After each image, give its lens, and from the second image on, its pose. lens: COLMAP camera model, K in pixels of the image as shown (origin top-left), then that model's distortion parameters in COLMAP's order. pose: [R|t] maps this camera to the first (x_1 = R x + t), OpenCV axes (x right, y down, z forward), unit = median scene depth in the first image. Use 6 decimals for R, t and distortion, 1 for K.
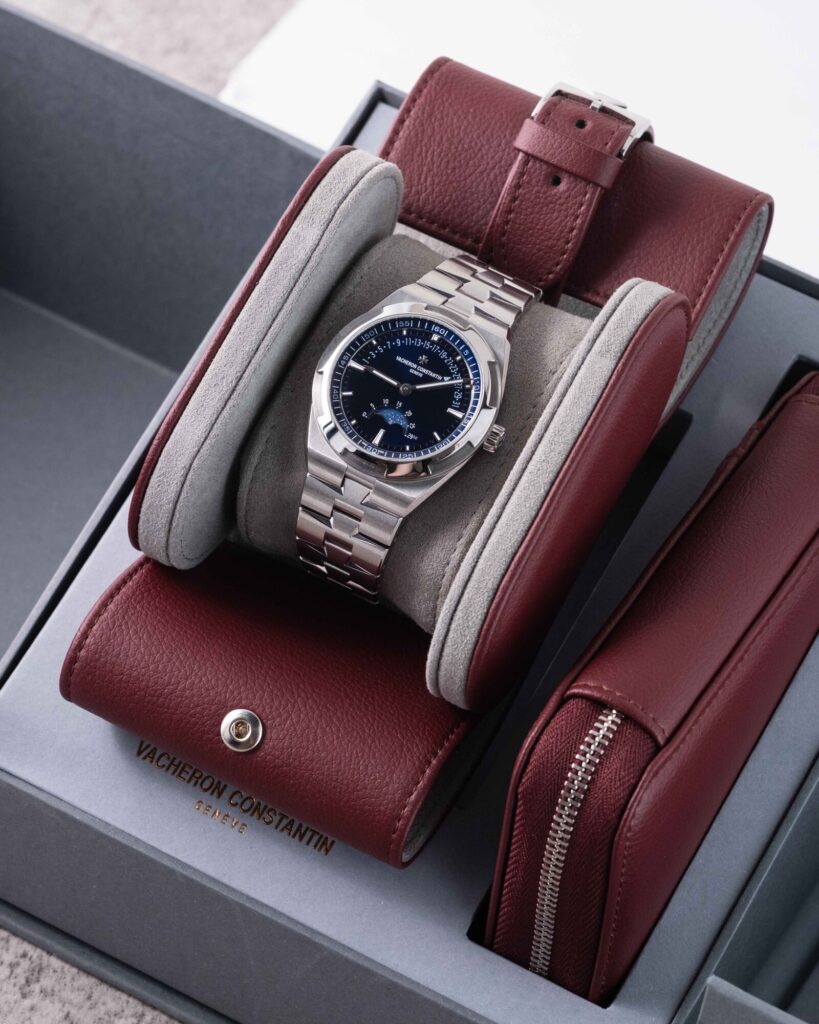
lens RADIAL K [[3801.2, 0, 409.5], [0, 3801.2, 512.0], [0, 0, 1]] dist [0.163391, -0.883293]
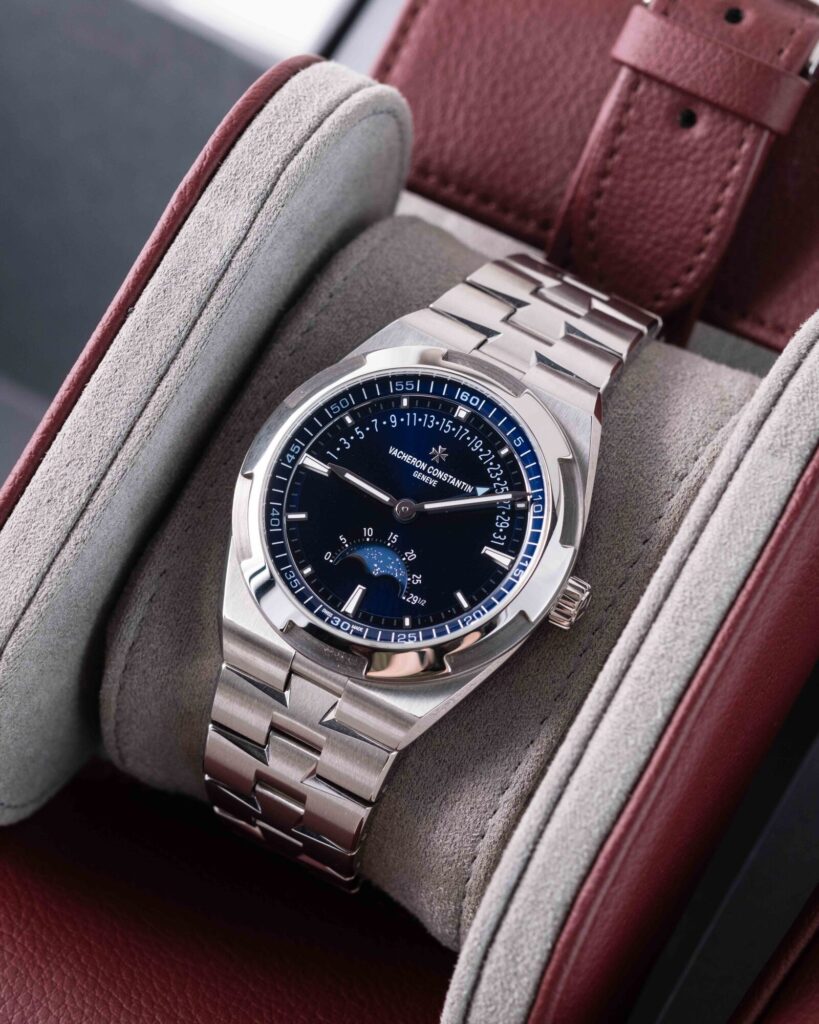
lens RADIAL K [[3801.2, 0, 409.5], [0, 3801.2, 512.0], [0, 0, 1]] dist [0.163391, -0.883293]
pose [[0.999529, 0.006048, -0.030091, 0.015681], [-0.005381, 0.999739, 0.022216, -0.043695], [0.030217, -0.022044, 0.999300, 0.462205]]
